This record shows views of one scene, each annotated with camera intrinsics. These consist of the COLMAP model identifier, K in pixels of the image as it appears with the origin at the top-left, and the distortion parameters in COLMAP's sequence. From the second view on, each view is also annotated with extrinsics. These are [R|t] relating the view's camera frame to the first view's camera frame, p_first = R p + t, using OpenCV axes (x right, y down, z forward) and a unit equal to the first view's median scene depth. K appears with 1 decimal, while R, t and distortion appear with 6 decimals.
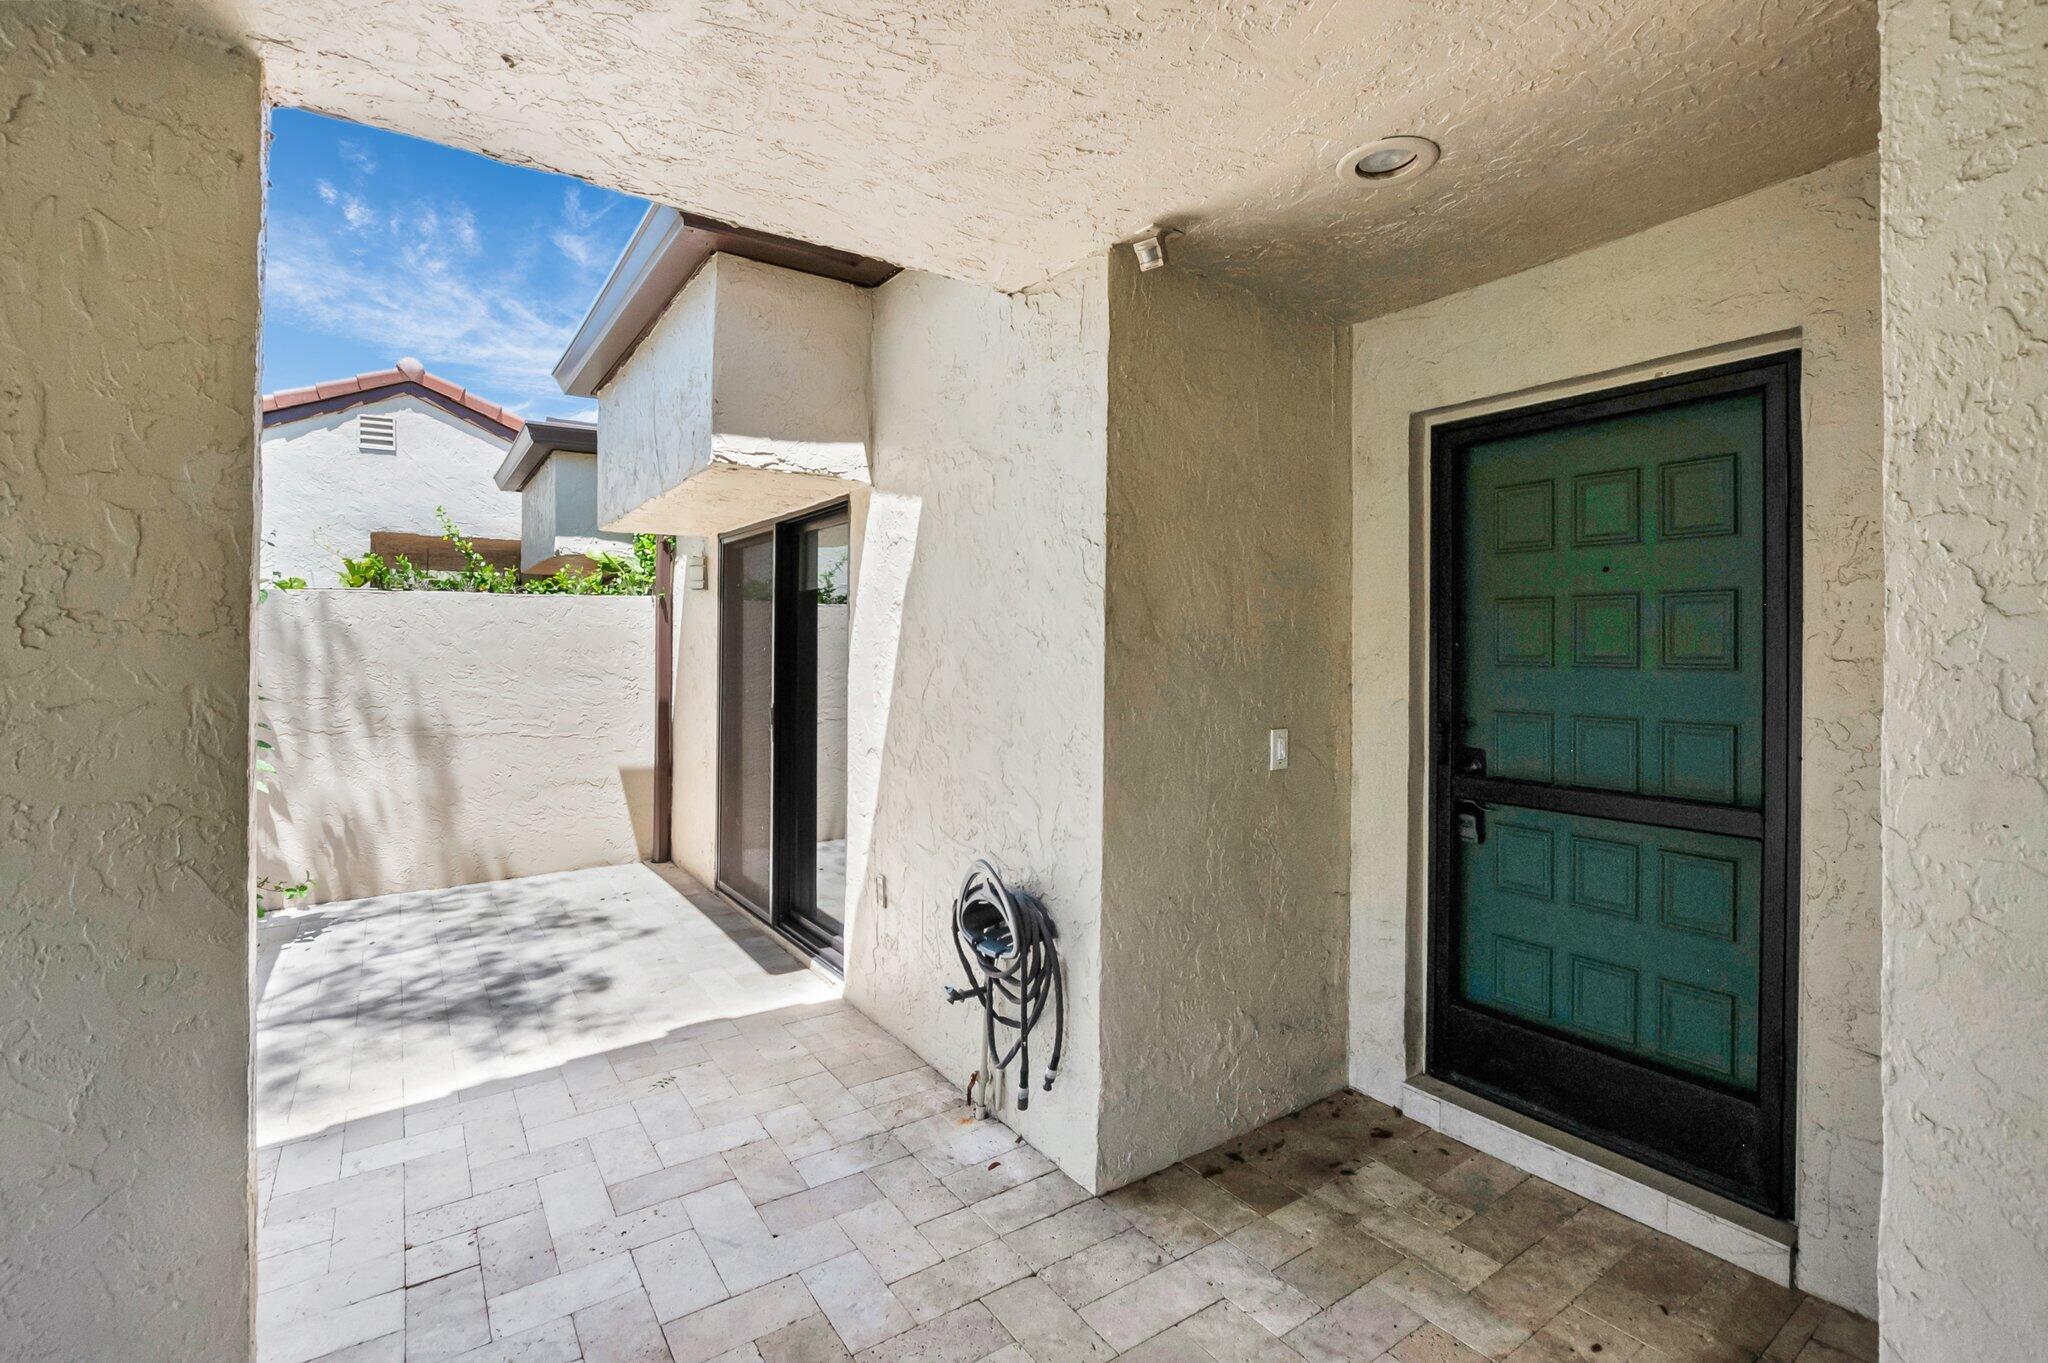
lens RADIAL K [[921.3, 0, 1021.0], [0, 921.3, 643.7], [0, 0, 1]] dist [-0.029282, -0.000016]
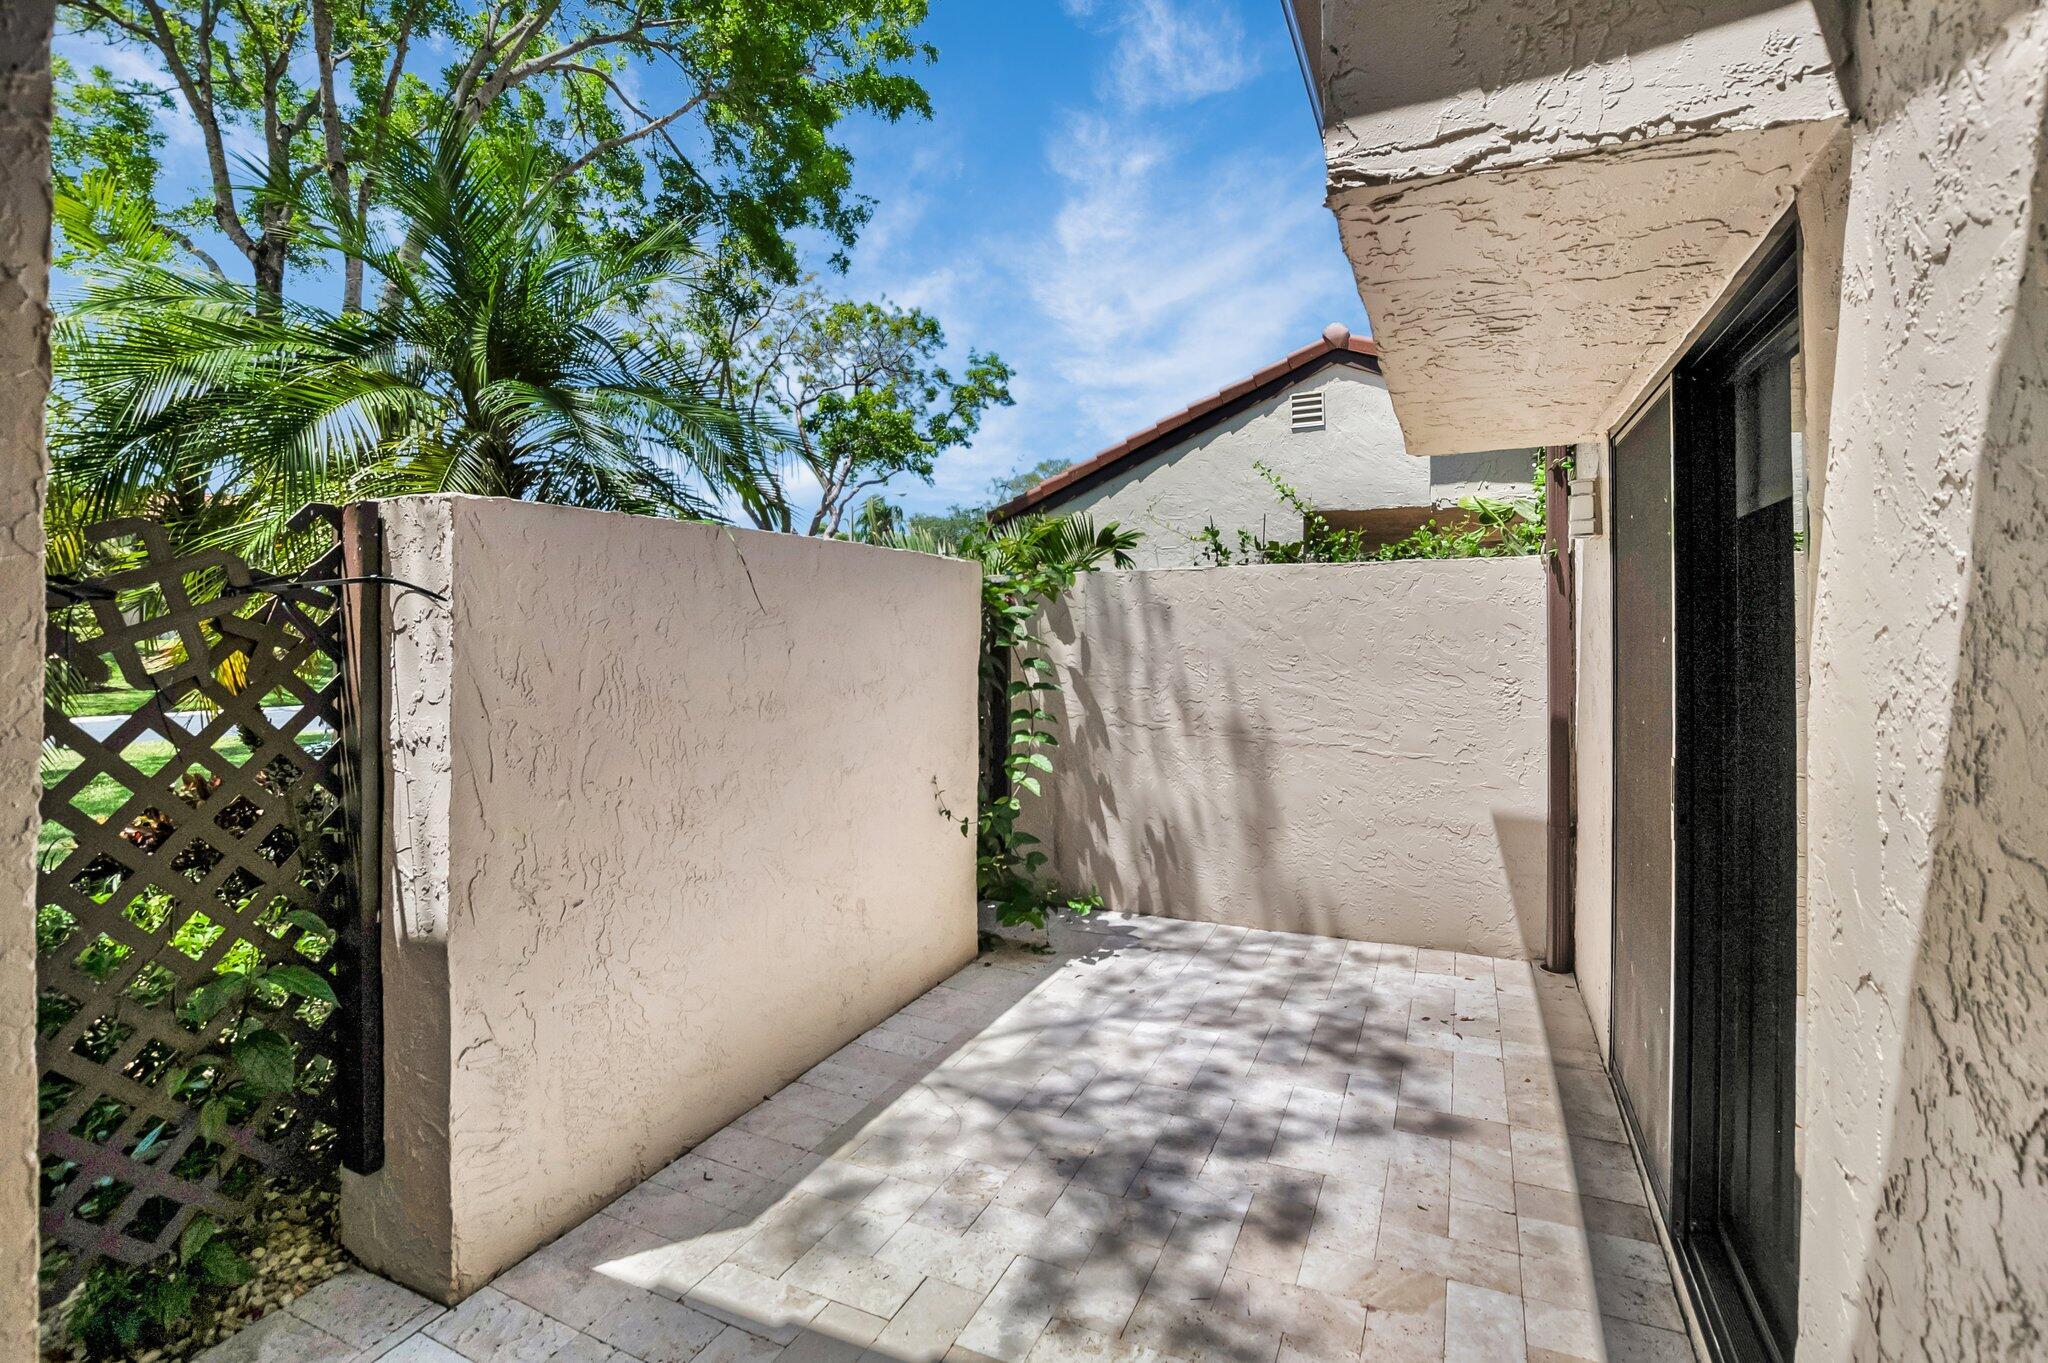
lens RADIAL K [[904.6, 0, 1021.2], [0, 904.6, 600.6], [0, 0, 1]] dist [-0.033255, -0.000319]
pose [[0.488119, -0.024613, -0.872430, -0.040904], [0.002238, 0.999634, -0.026949, -0.004153], [0.872774, 0.011202, 0.487995, 0.504837]]
